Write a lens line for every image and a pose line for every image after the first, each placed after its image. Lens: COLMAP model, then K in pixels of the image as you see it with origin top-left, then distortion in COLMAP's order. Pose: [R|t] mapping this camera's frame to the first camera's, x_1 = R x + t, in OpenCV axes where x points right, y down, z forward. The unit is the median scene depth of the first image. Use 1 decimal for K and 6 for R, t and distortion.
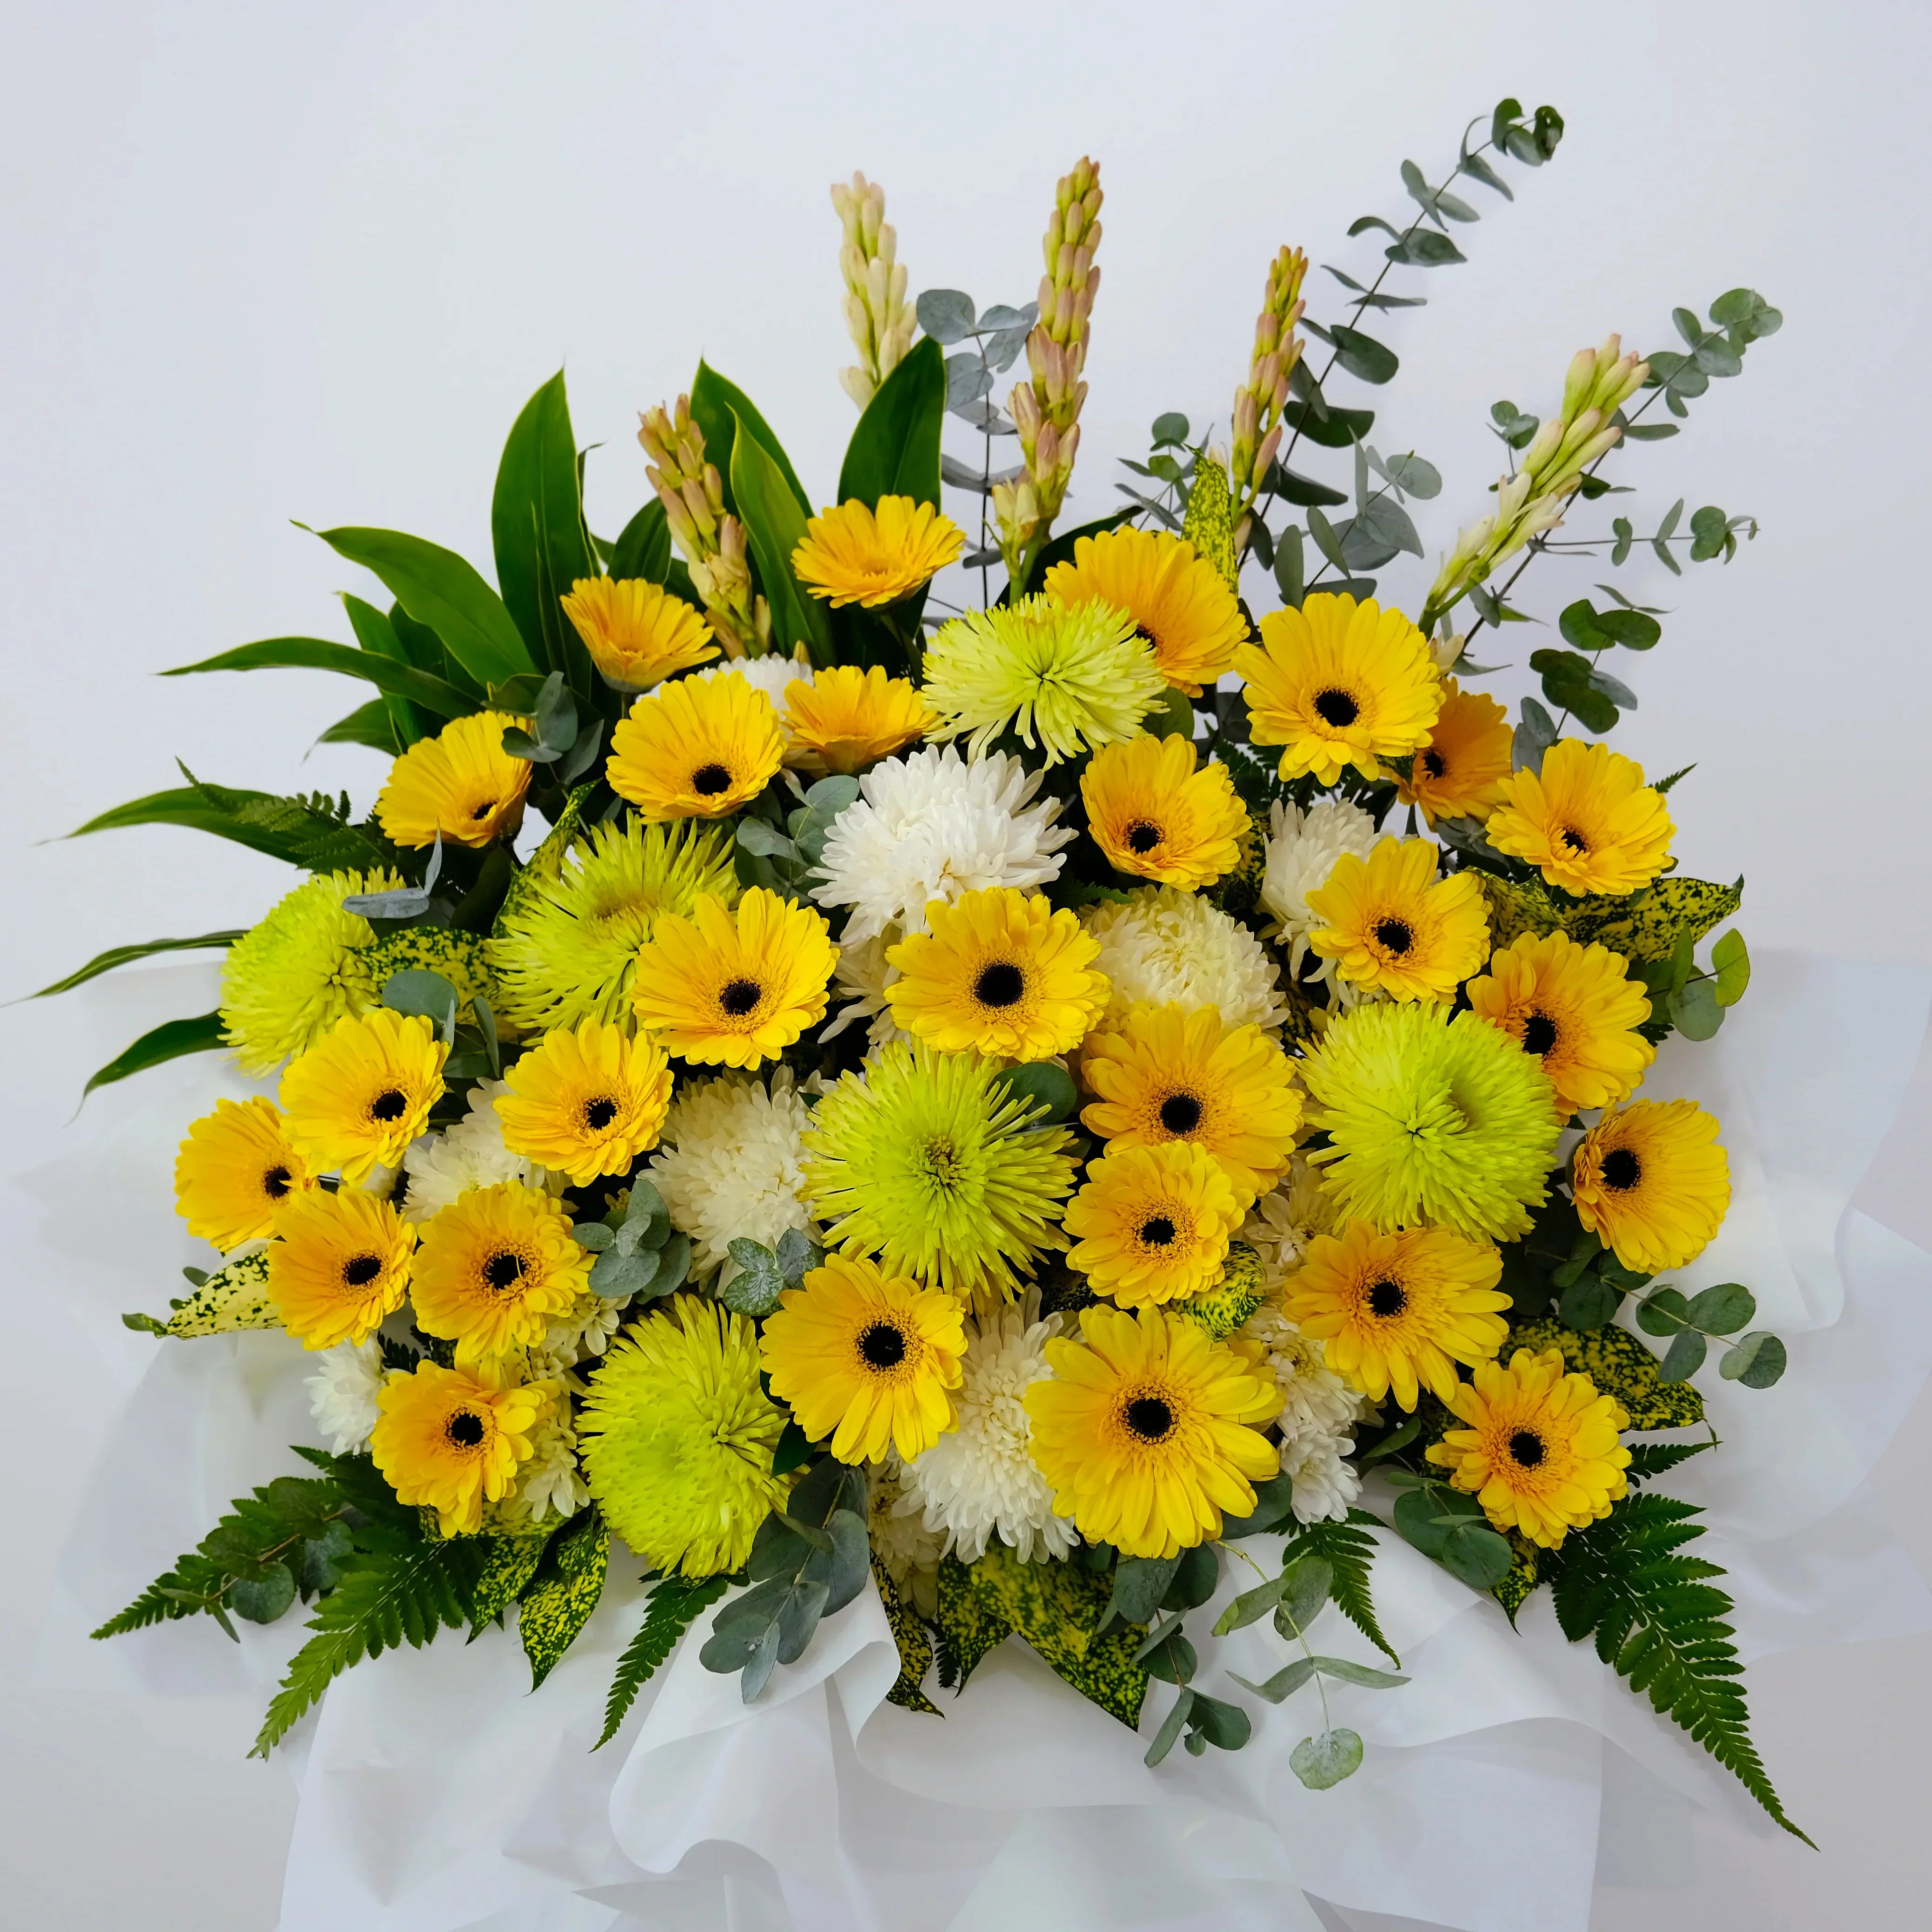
lens RADIAL K [[1838.4, 0, 966.0], [0, 1838.4, 966.0], [0, 0, 1]] dist [-0.015699, 0.008818]
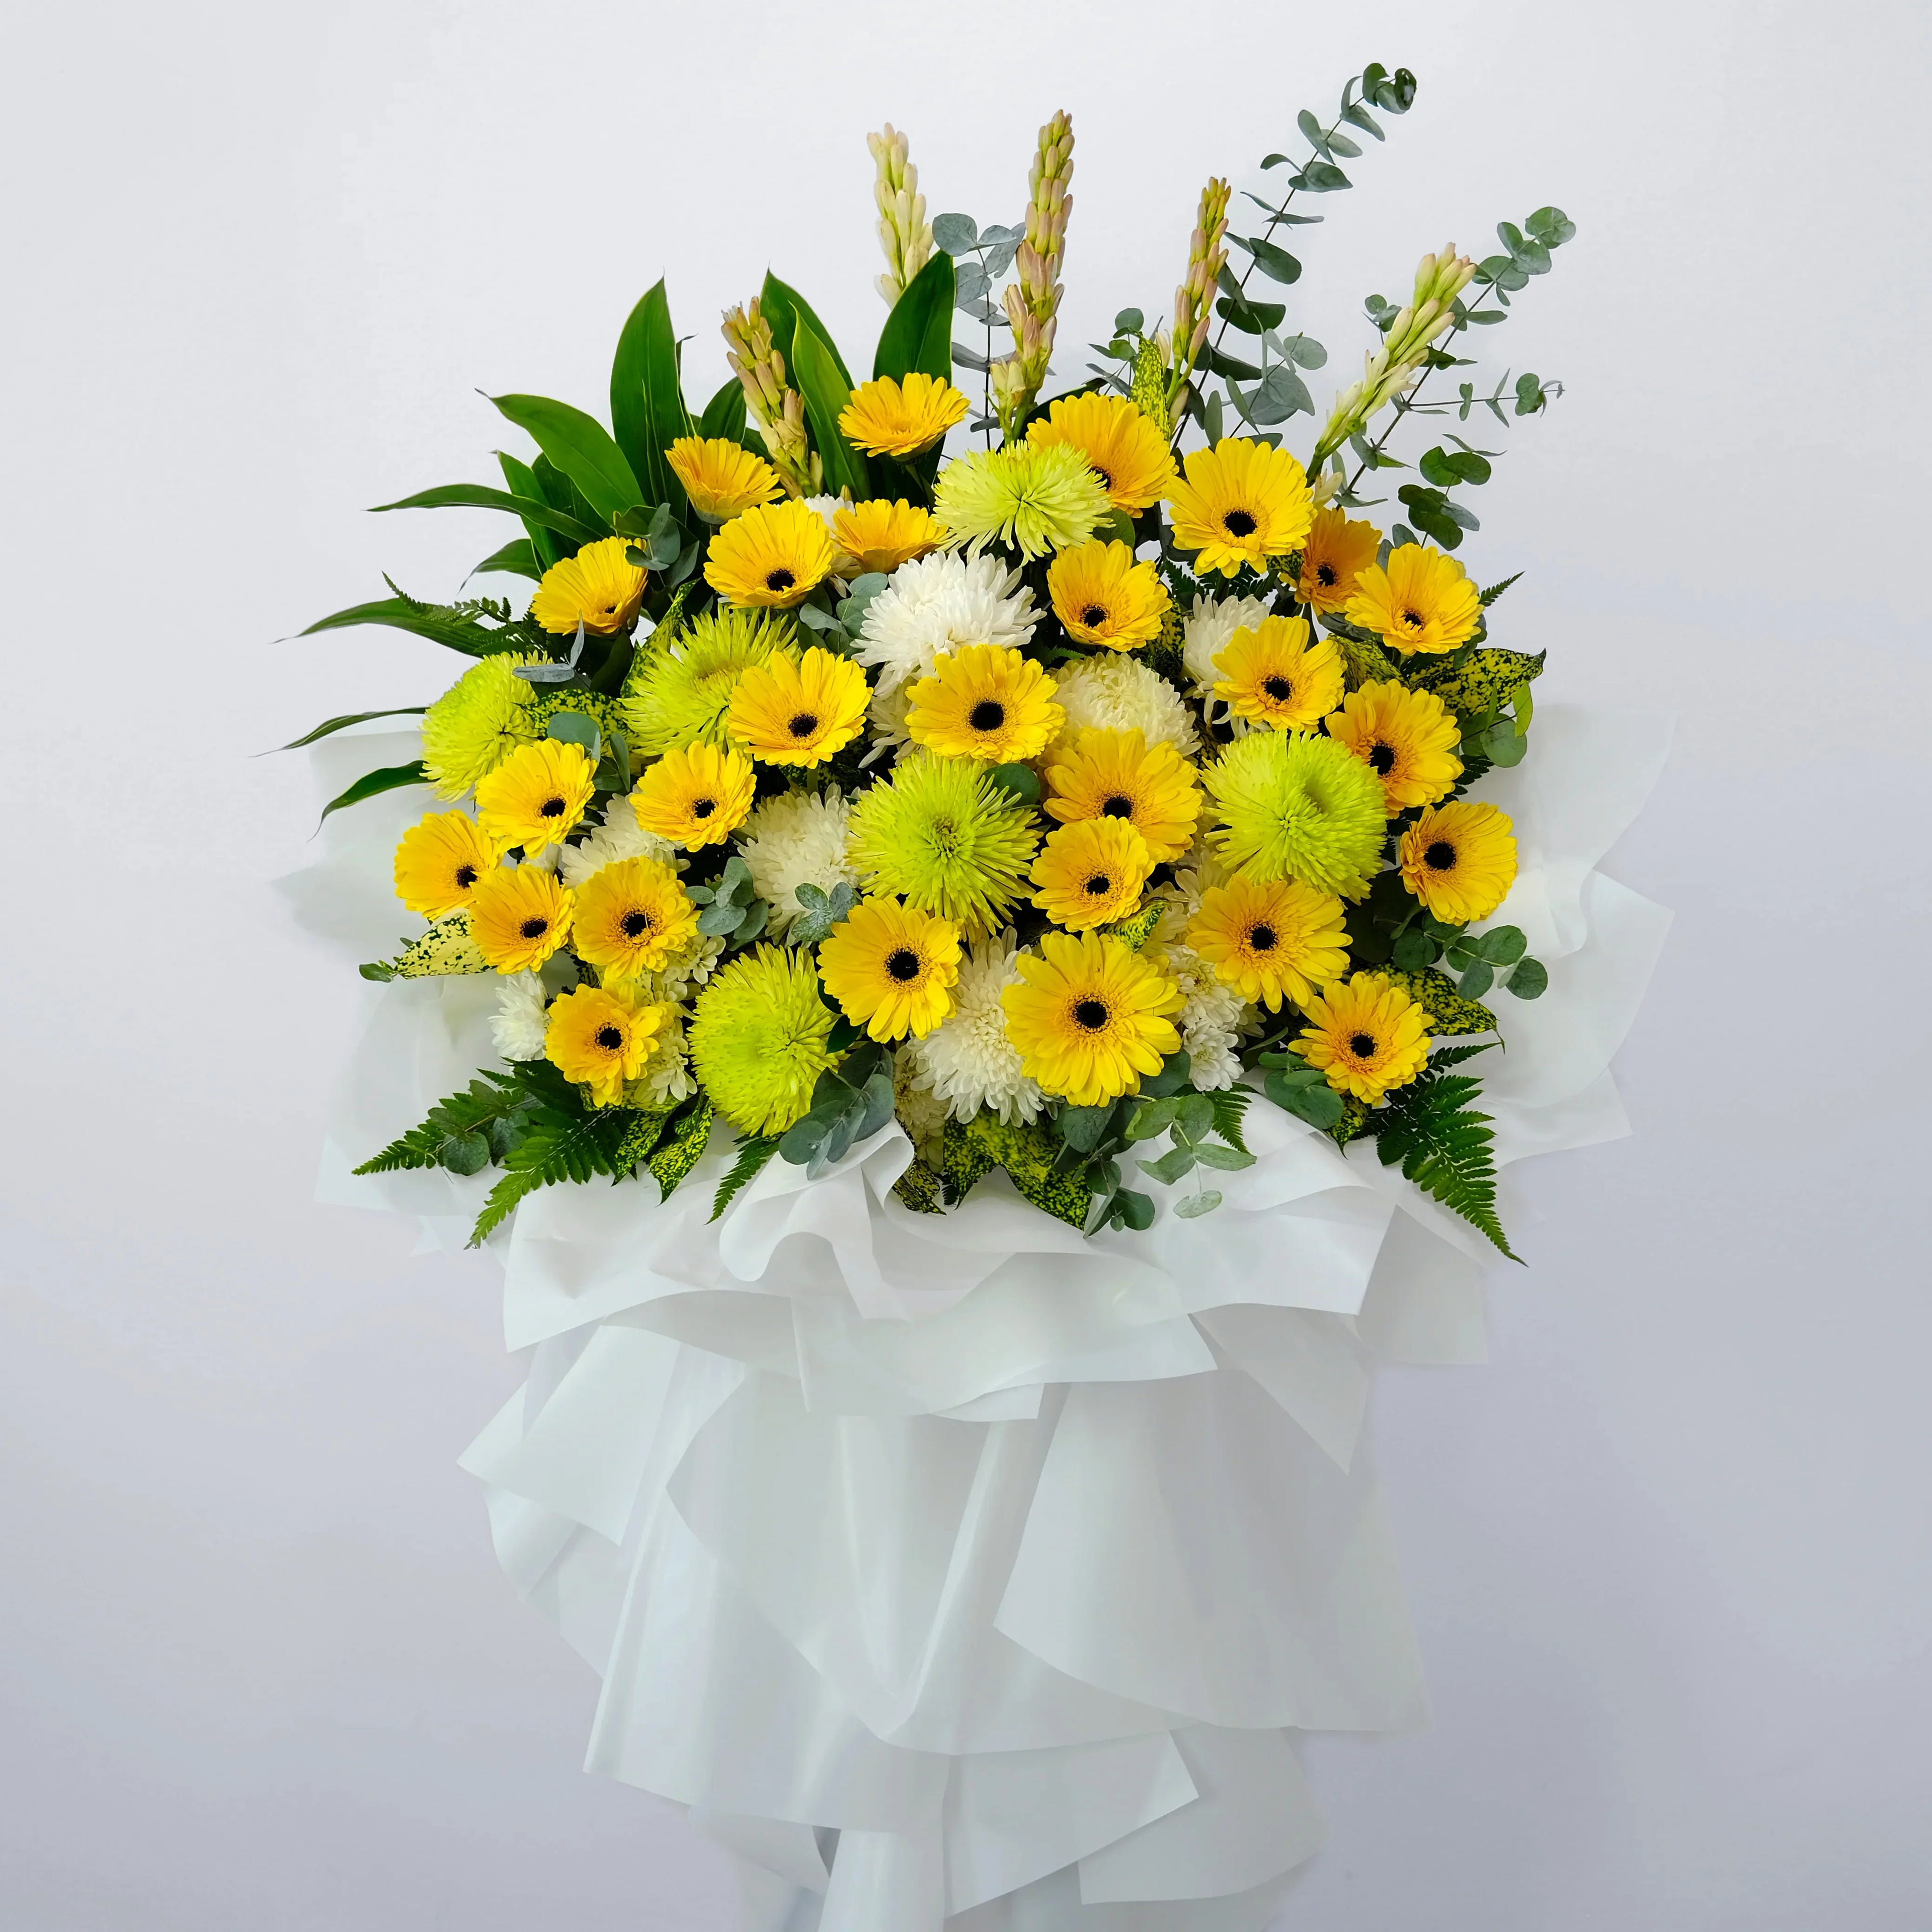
lens RADIAL K [[1838.4, 0, 966.0], [0, 1838.4, 966.0], [0, 0, 1]] dist [-0.015699, 0.008818]
pose [[0.999657, -0.000319, -0.026181, 0.036973], [0.001282, 0.999323, 0.036779, 0.142530], [0.026151, -0.036800, 0.998980, -0.389653]]
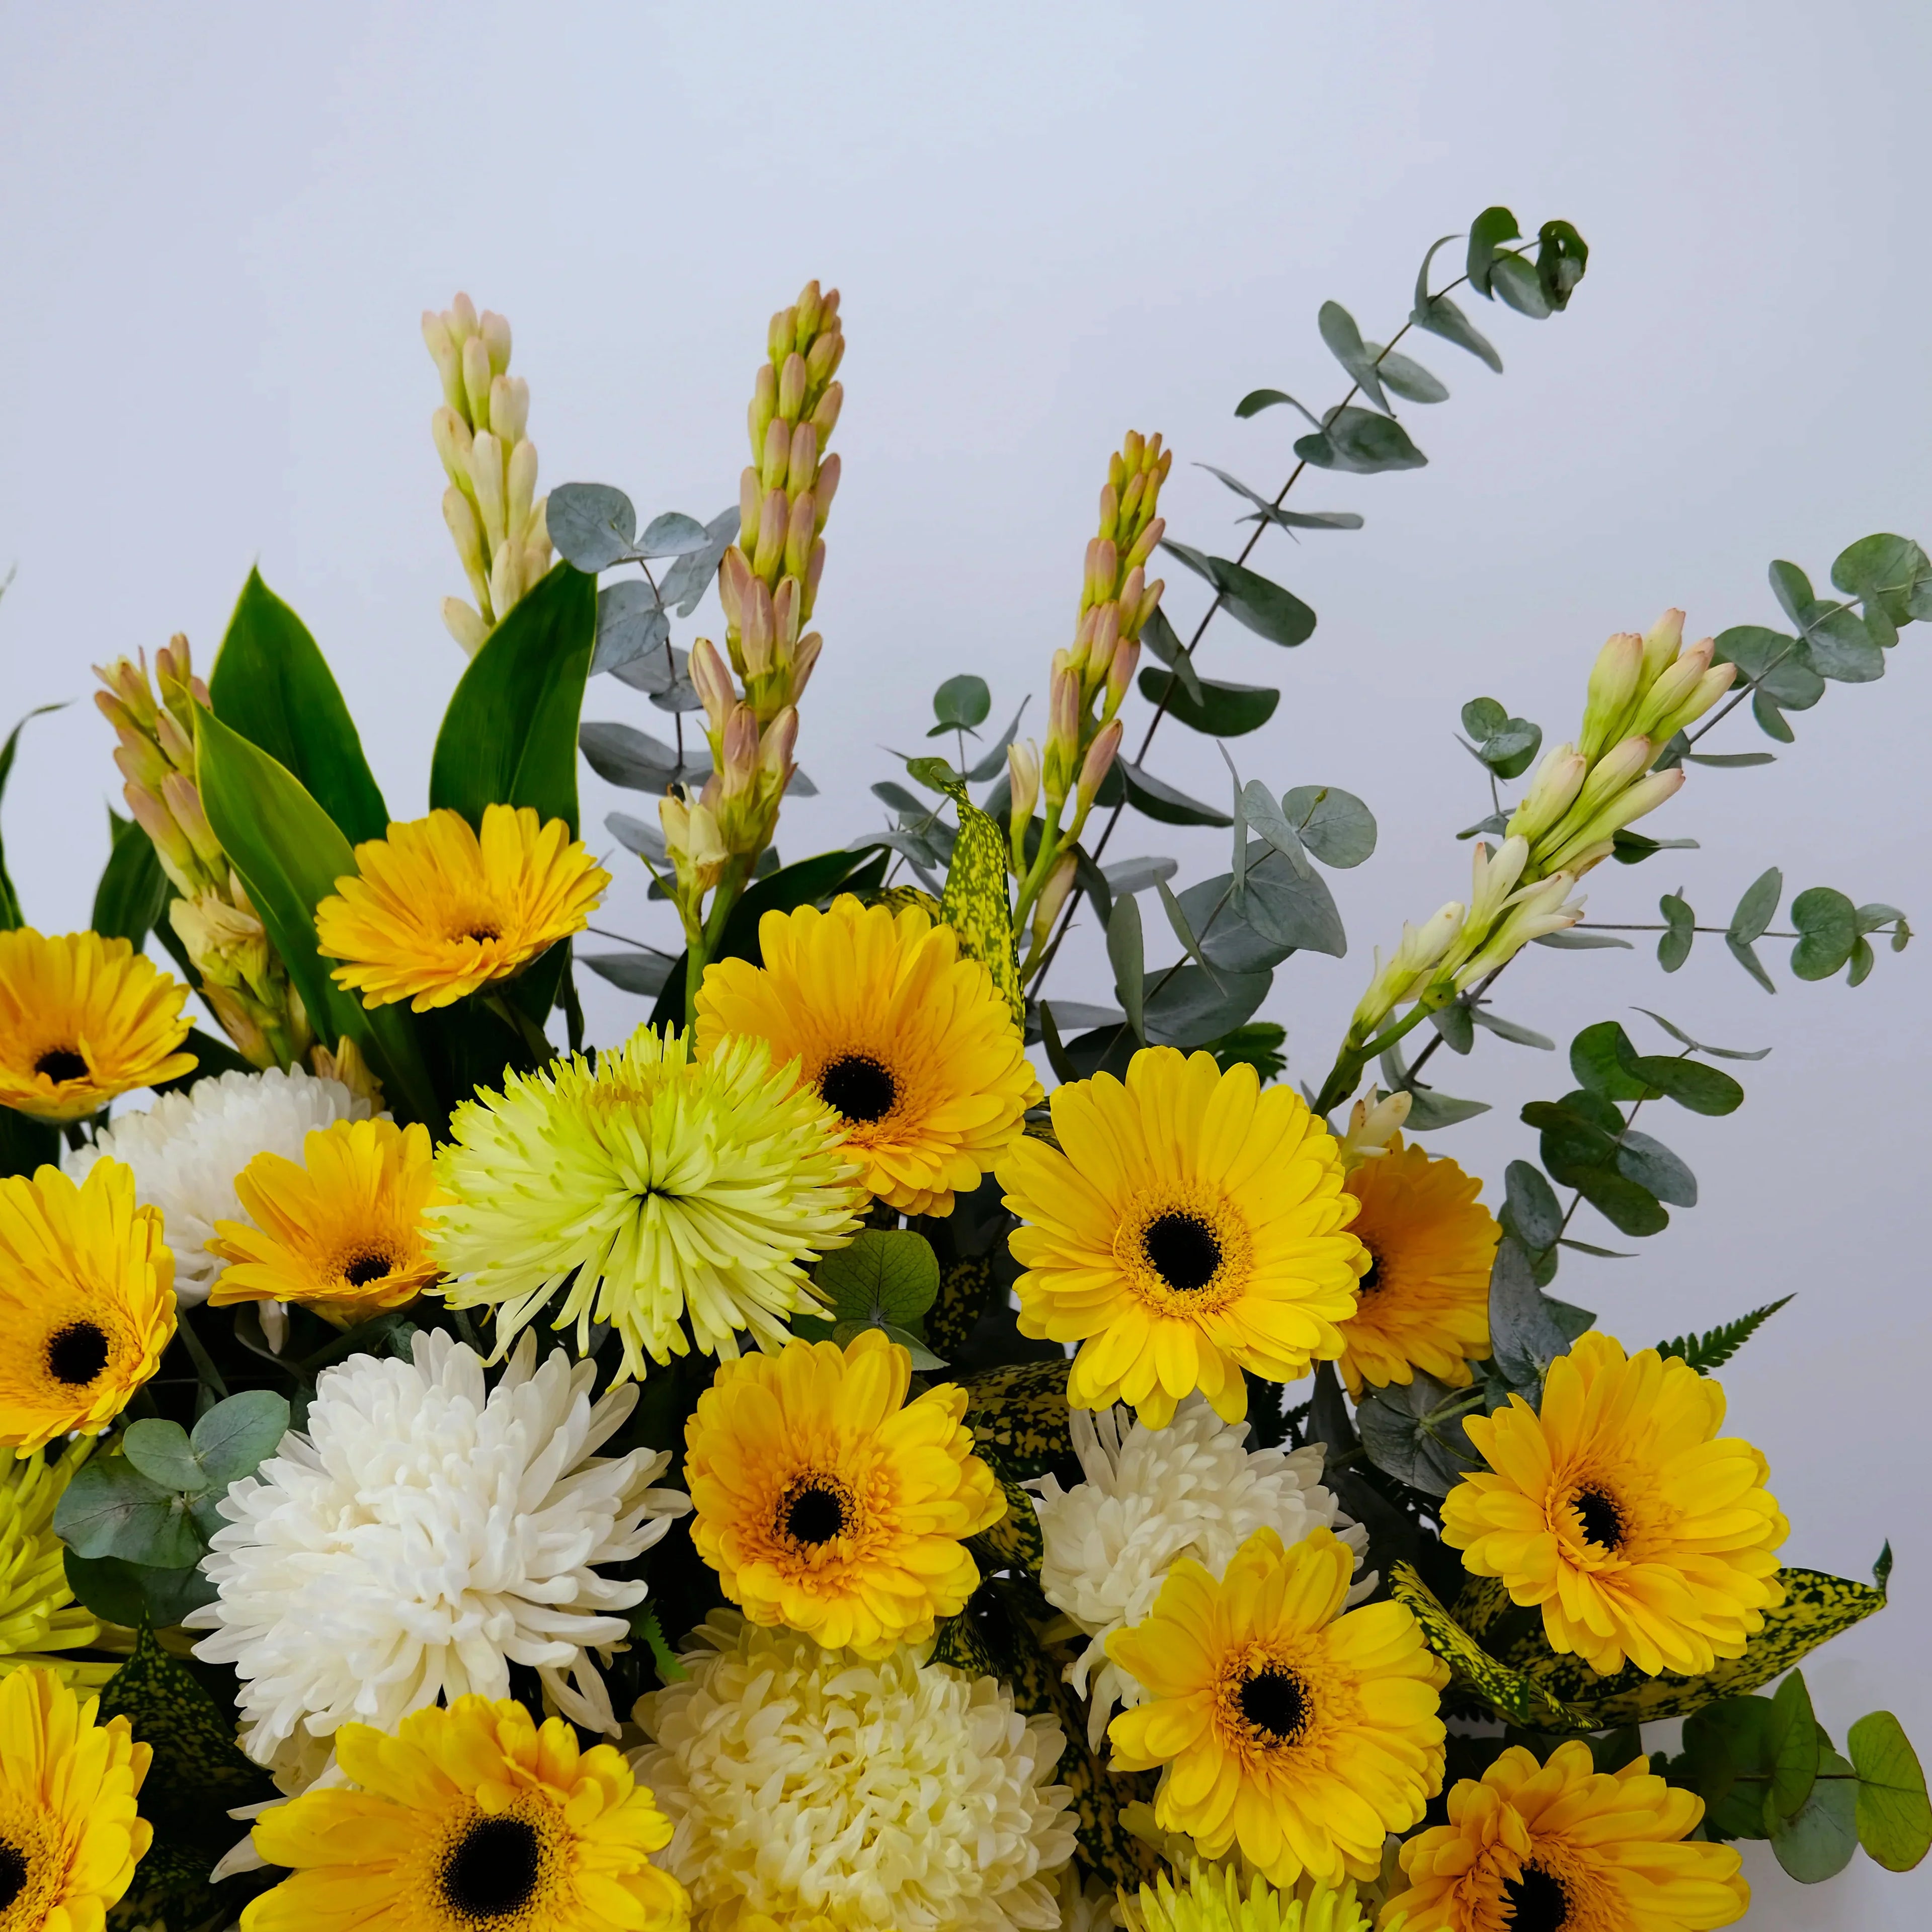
lens RADIAL K [[1838.4, 0, 966.0], [0, 1838.4, 966.0], [0, 0, 1]] dist [-0.015699, 0.008818]
pose [[0.999650, 0.023843, 0.011500, 0.133223], [-0.023250, 0.998518, -0.049203, -0.210137], [-0.012656, 0.048919, 0.998723, 0.454133]]
